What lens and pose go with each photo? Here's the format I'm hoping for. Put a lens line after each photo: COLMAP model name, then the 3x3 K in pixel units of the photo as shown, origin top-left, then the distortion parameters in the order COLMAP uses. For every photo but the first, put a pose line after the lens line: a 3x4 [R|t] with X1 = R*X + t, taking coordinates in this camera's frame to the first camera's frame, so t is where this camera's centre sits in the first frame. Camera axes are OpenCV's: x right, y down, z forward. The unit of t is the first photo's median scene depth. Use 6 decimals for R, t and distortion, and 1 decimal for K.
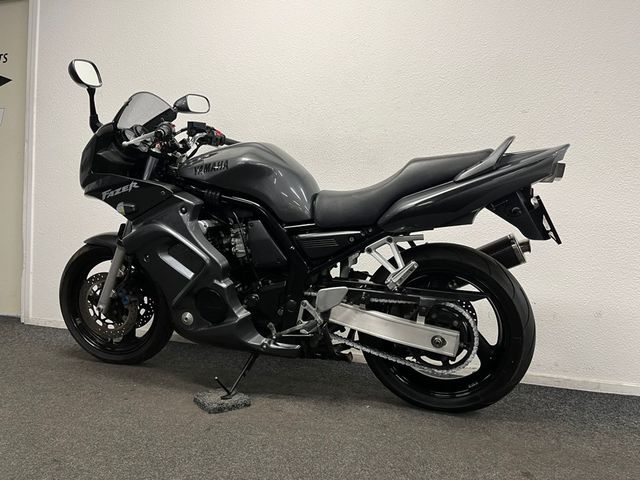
lens RADIAL K [[480.6, 0, 320.0], [0, 480.6, 240.0], [0, 0, 1]] dist [0.002985, 0.000652]
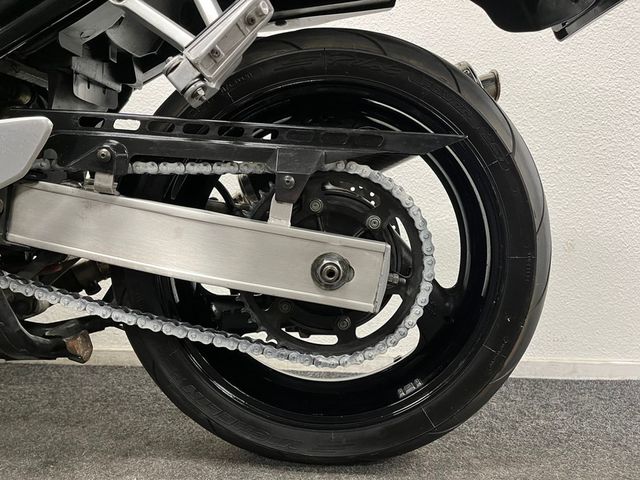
lens RADIAL K [[479.4, 0, 320.0], [0, 479.4, 240.0], [0, 0, 1]] dist [0.089151, 0.000549]
pose [[0.956639, -0.006505, 0.291203, 0.131848], [0.006362, 0.999979, 0.001439, 0.177859], [-0.291206, 0.000476, 0.956660, 0.638932]]
